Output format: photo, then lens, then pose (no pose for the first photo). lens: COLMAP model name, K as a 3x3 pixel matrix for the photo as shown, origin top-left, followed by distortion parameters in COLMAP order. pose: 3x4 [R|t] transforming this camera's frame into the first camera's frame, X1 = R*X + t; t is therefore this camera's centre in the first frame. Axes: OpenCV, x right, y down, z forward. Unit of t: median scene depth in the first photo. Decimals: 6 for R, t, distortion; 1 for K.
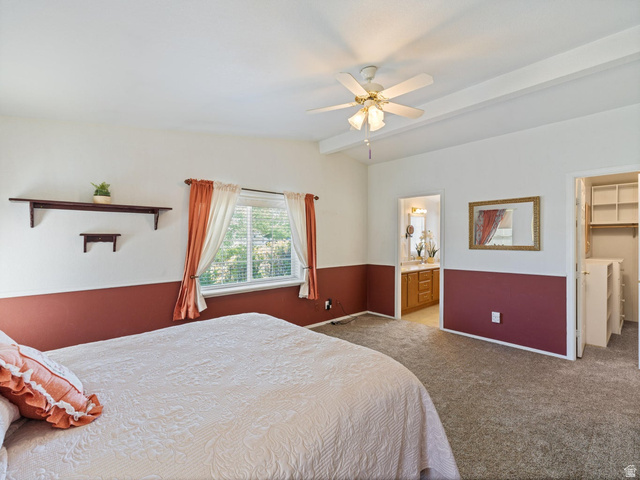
lens RADIAL K [[291.7, 0, 318.6], [0, 291.7, 238.2], [0, 0, 1]] dist [-0.000128, -0.000194]
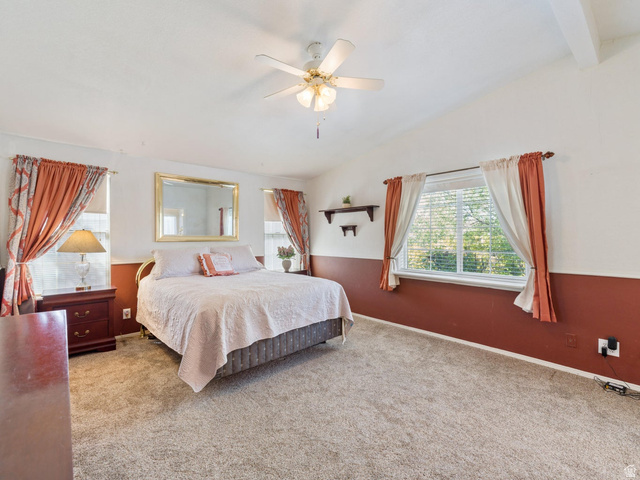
lens RADIAL K [[291.7, 0, 318.6], [0, 291.7, 238.2], [0, 0, 1]] dist [-0.000128, -0.000194]
pose [[-0.021989, 0.004615, -0.999748, 0.690053], [0.003953, 0.999982, 0.004529, 0.035266], [0.999750, -0.003853, -0.022007, 0.609023]]
